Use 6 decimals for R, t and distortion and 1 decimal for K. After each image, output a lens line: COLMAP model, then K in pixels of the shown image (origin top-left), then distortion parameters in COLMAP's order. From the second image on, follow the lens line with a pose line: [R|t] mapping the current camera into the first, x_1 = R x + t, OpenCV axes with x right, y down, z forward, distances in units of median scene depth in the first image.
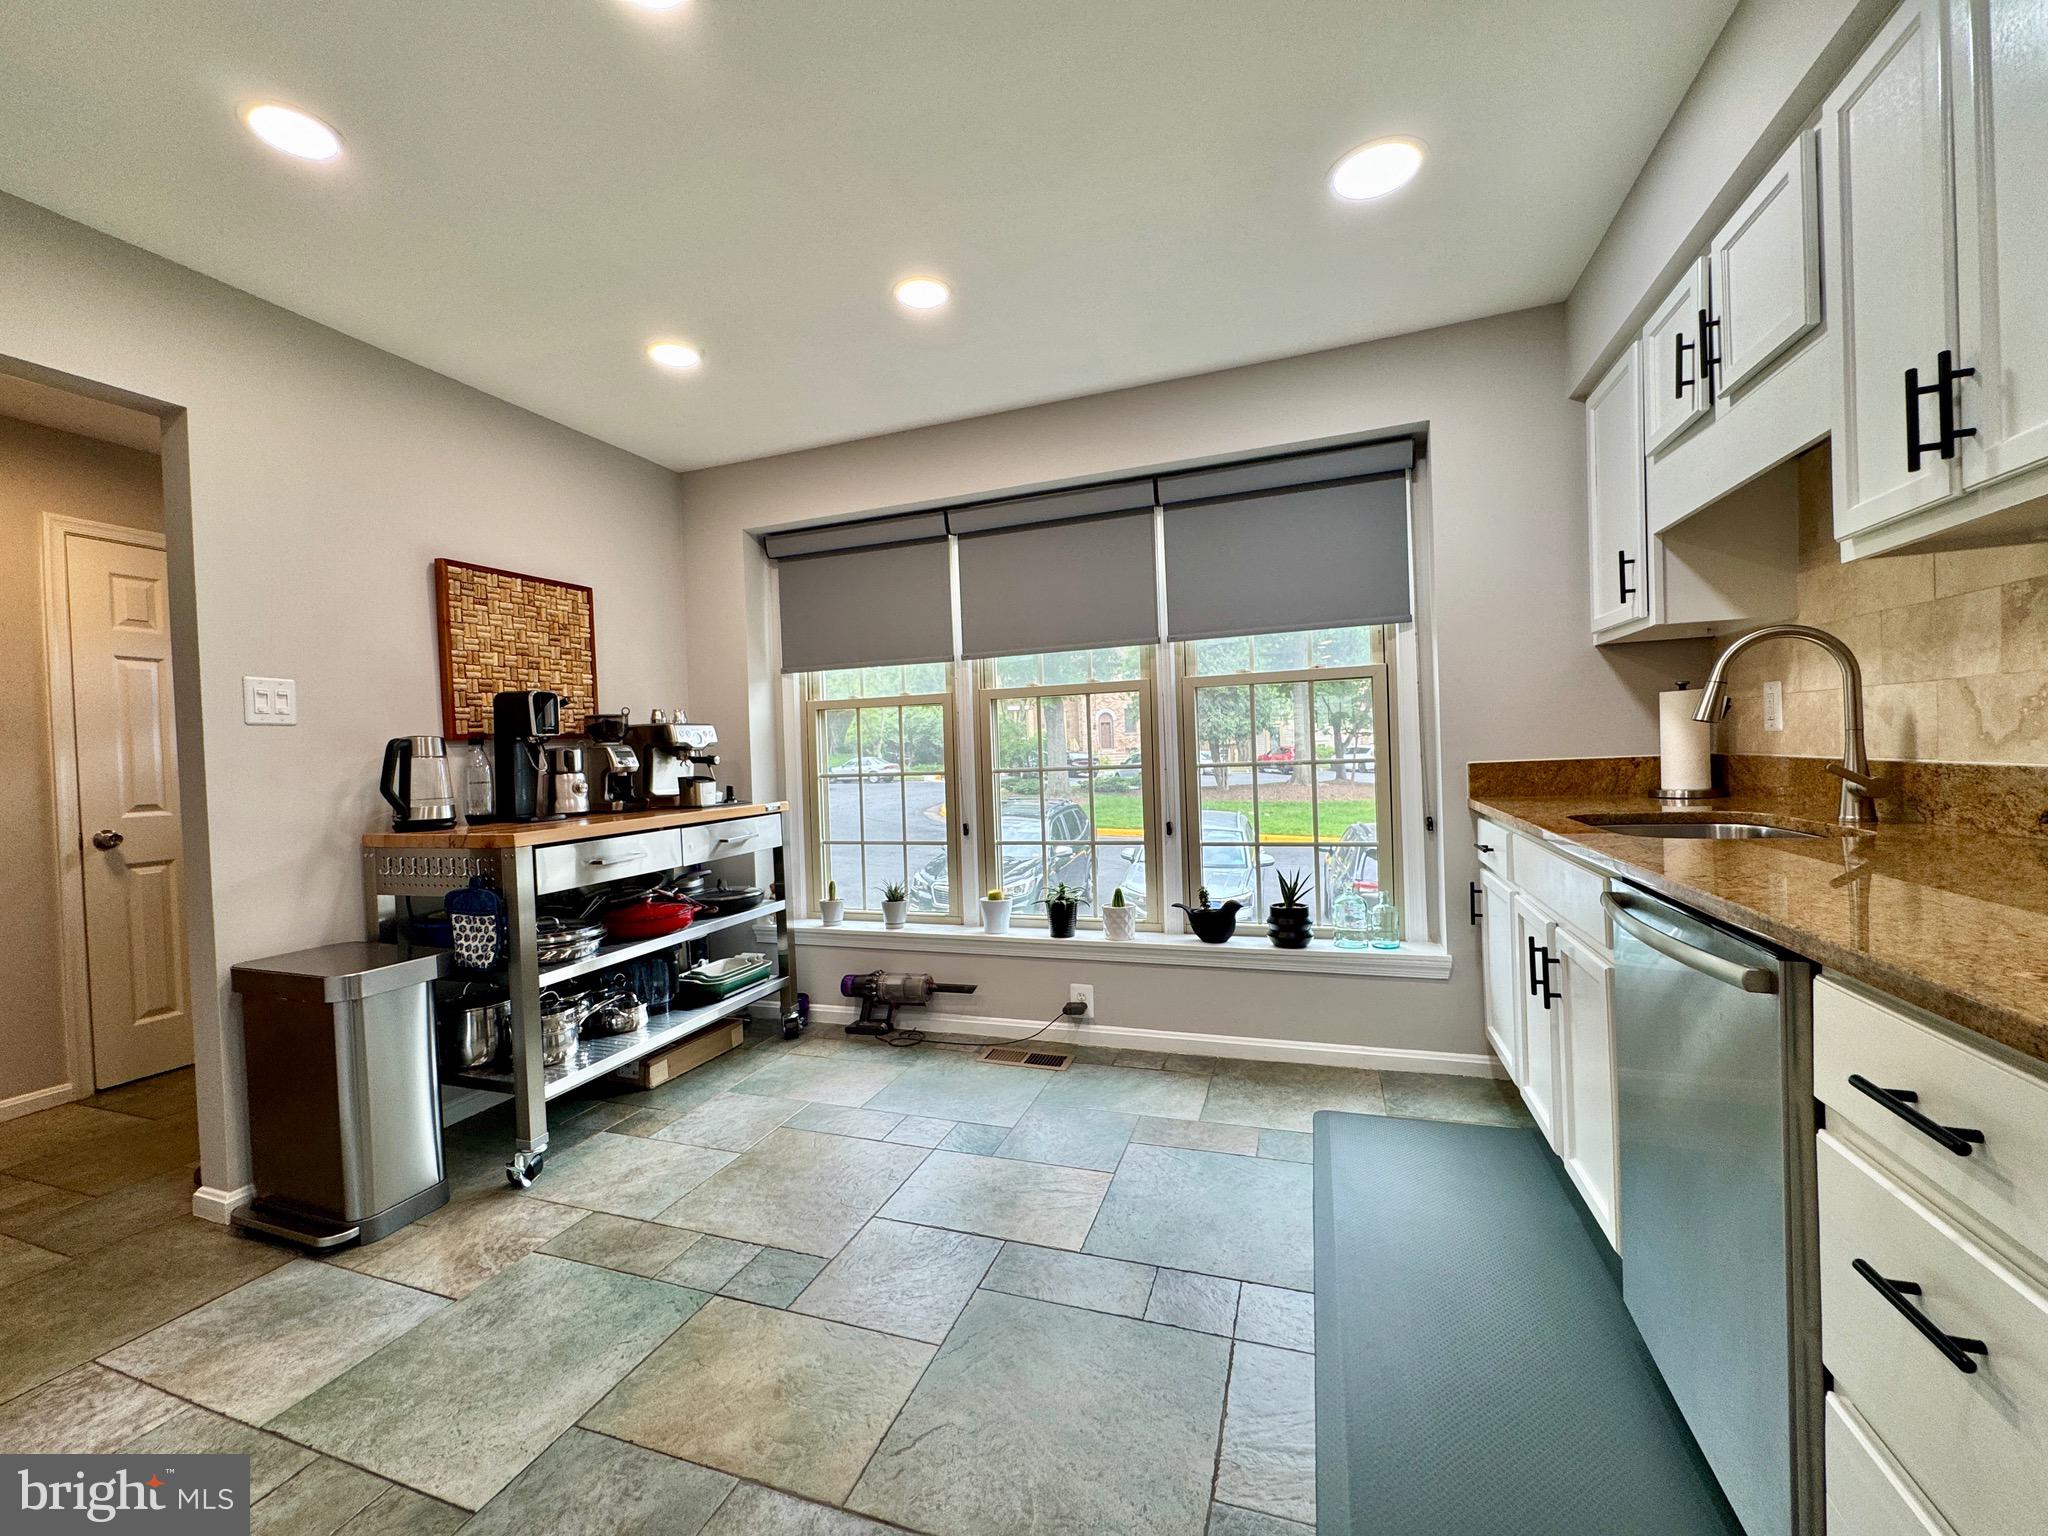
lens RADIAL K [[820.4, 0, 1021.6], [0, 820.4, 769.2], [0, 0, 1]] dist [0.000128, -0.000105]
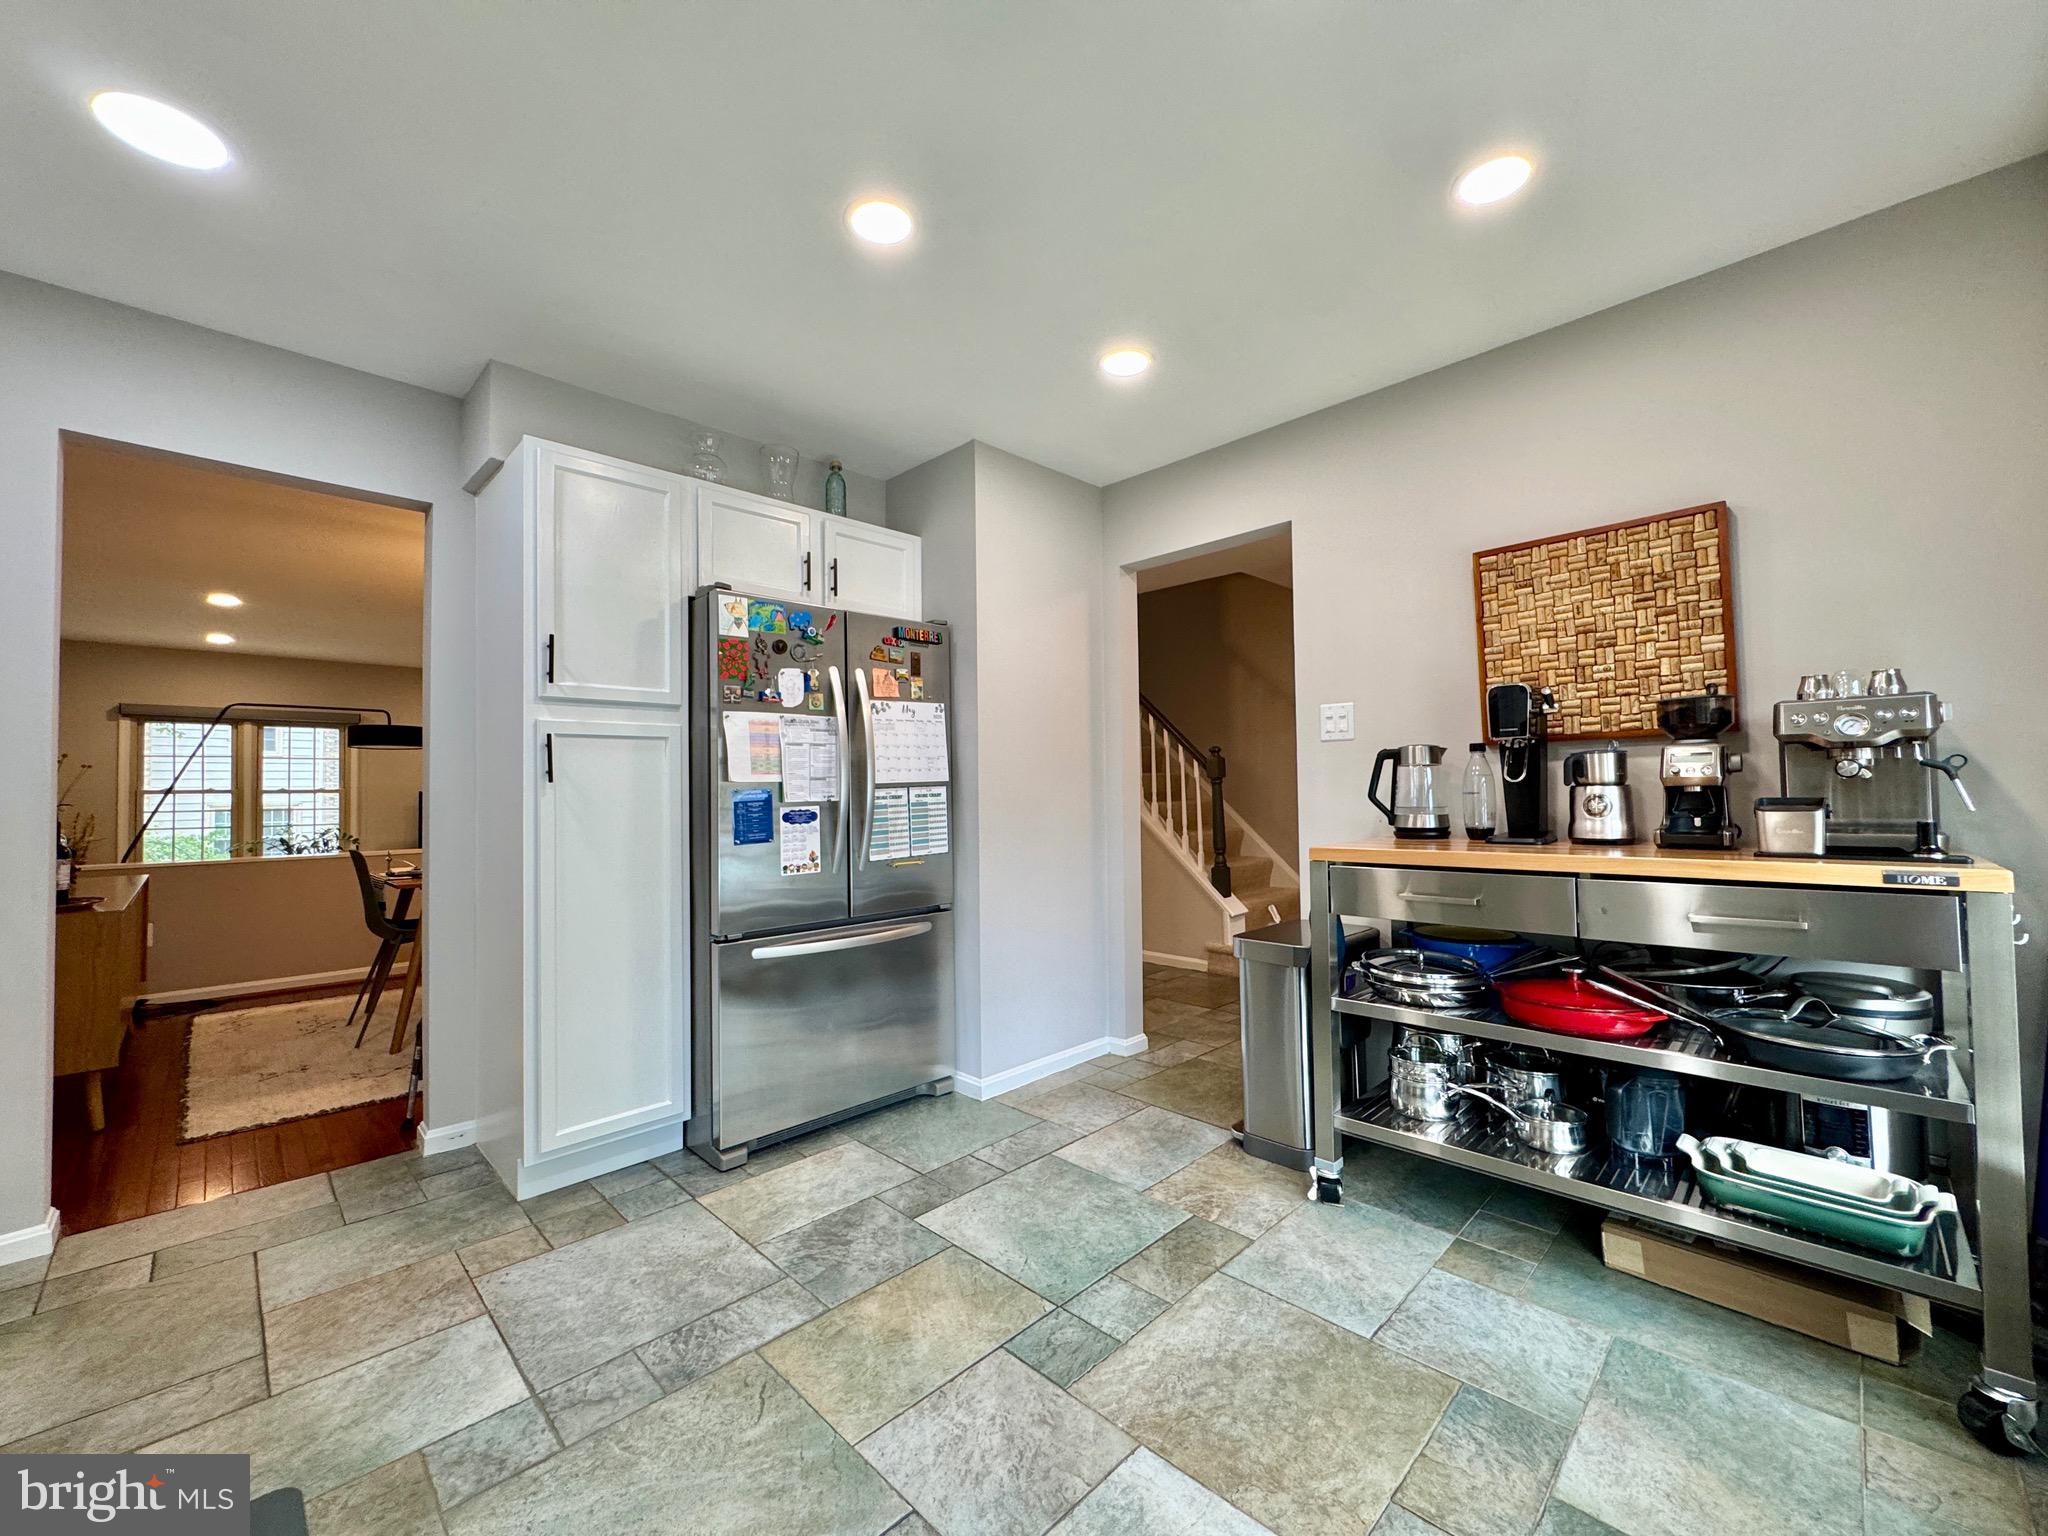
lens RADIAL K [[820.4, 0, 1024.0], [0, 820.4, 765.1], [0, 0, 1]] dist [0.000128, -0.000105]
pose [[-0.426966, 0.016656, -0.904114, 0.372747], [0.014728, 0.999826, 0.011464, -0.032145], [0.904148, -0.008421, -0.427137, 0.933673]]
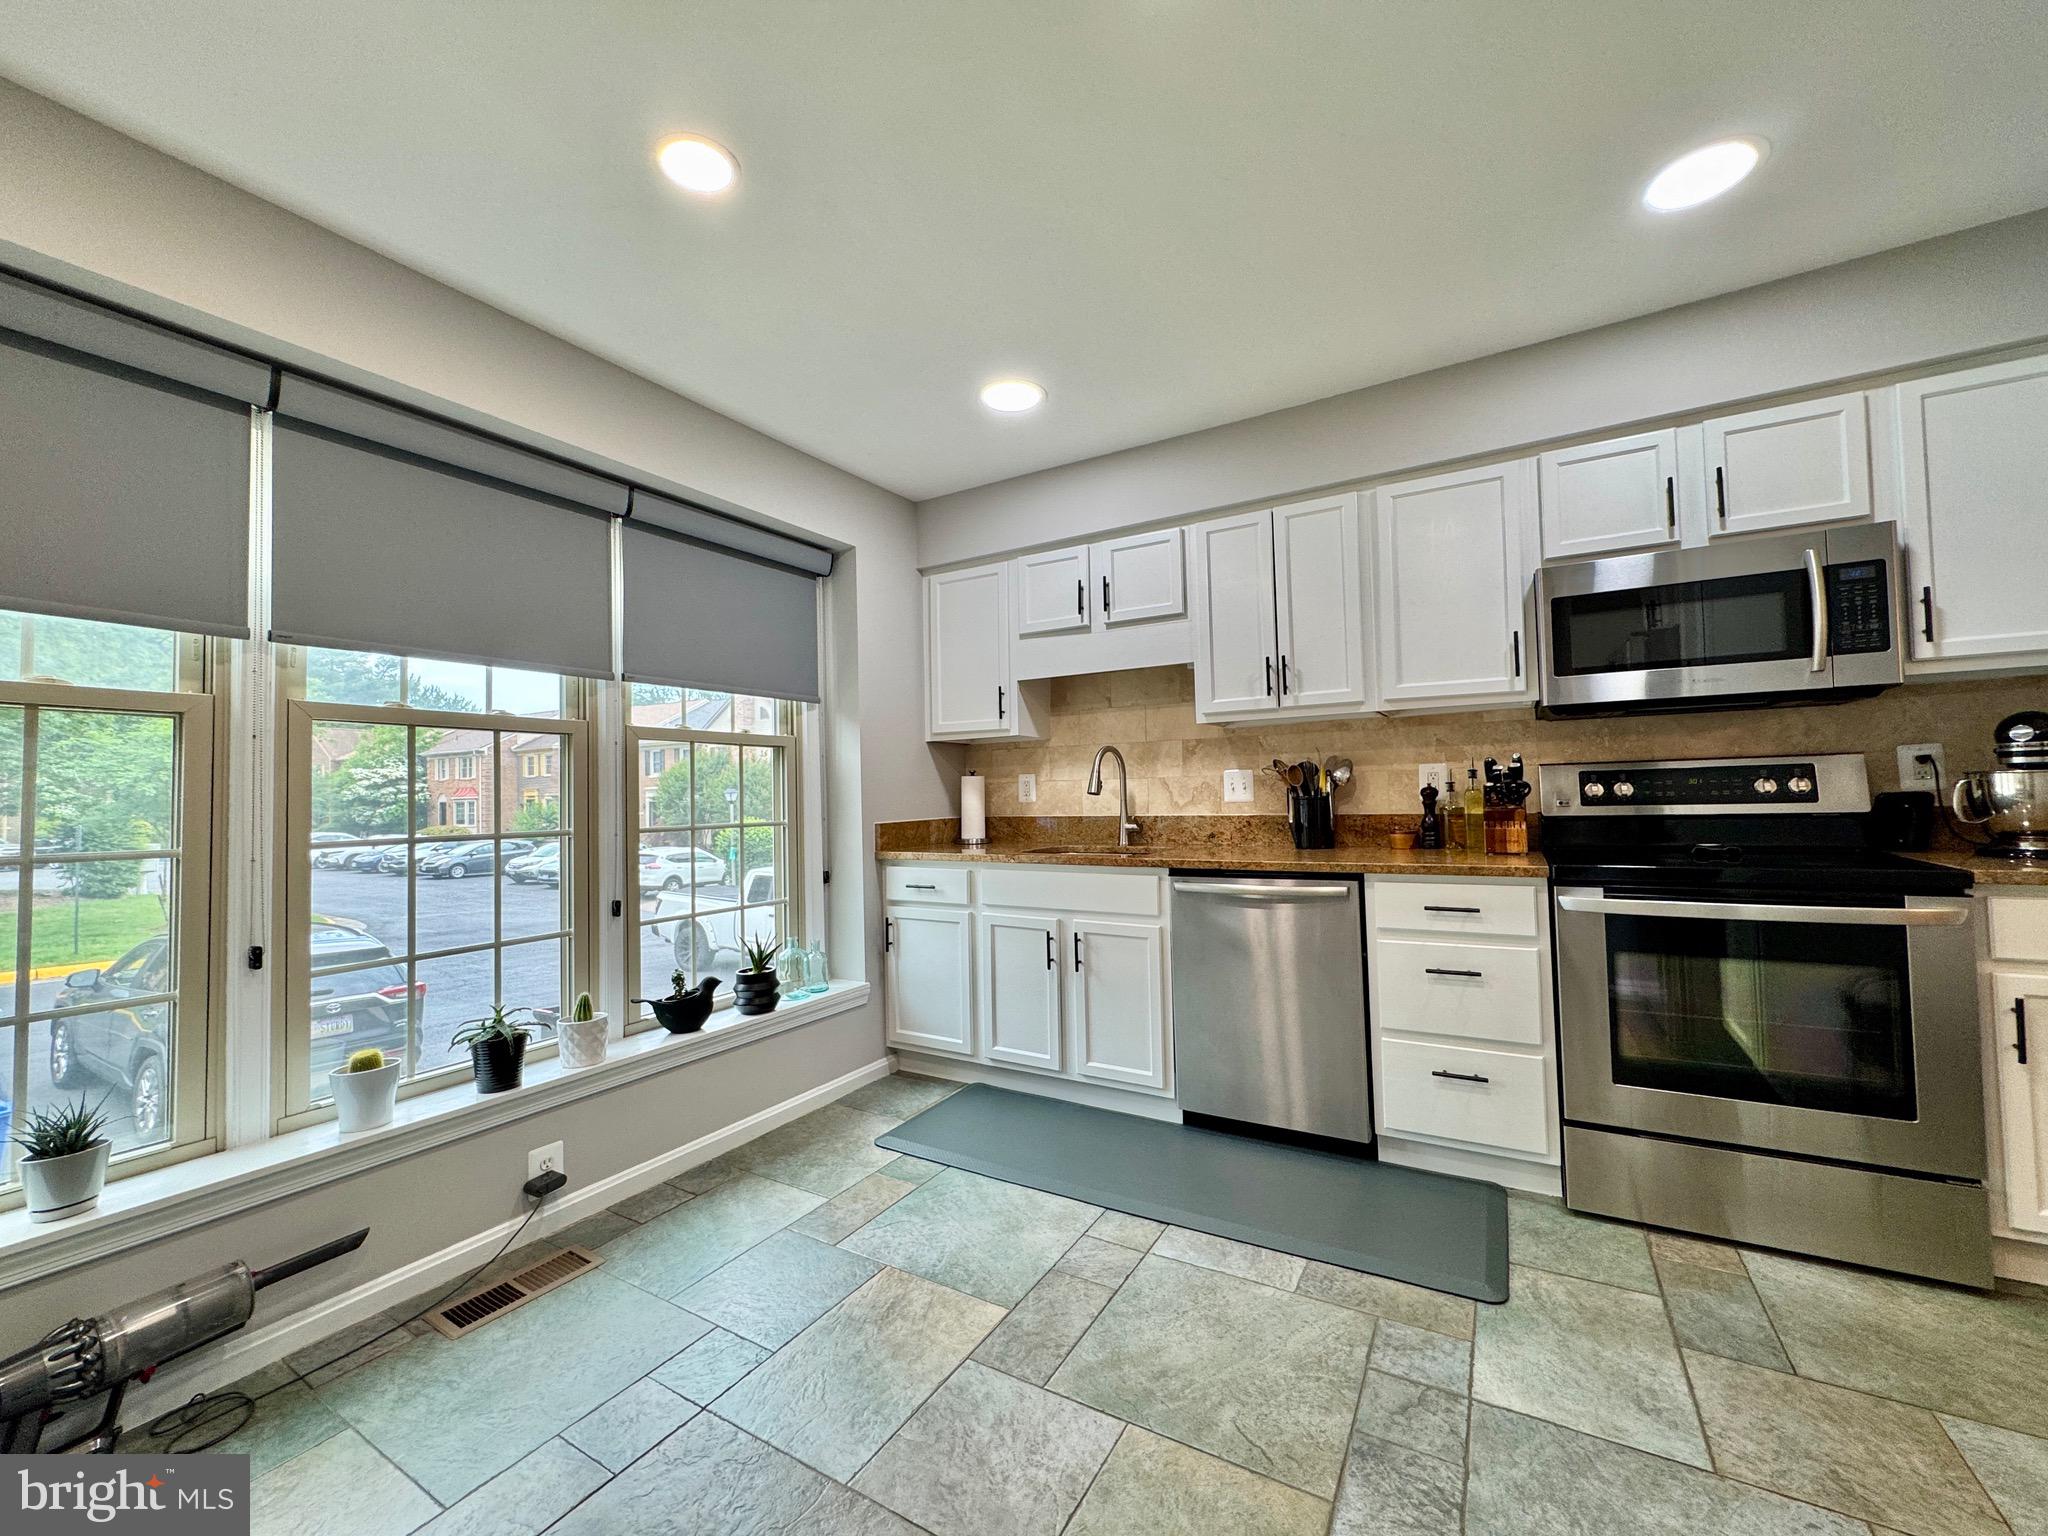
lens RADIAL K [[820.4, 0, 1025.2], [0, 820.4, 769.1], [0, 0, 1]] dist [0.000128, -0.000105]
pose [[0.189456, 0.067598, 0.979560, -0.654580], [0.034755, 0.996541, -0.075492, 0.012913], [-0.981274, 0.048347, 0.186451, 0.540180]]
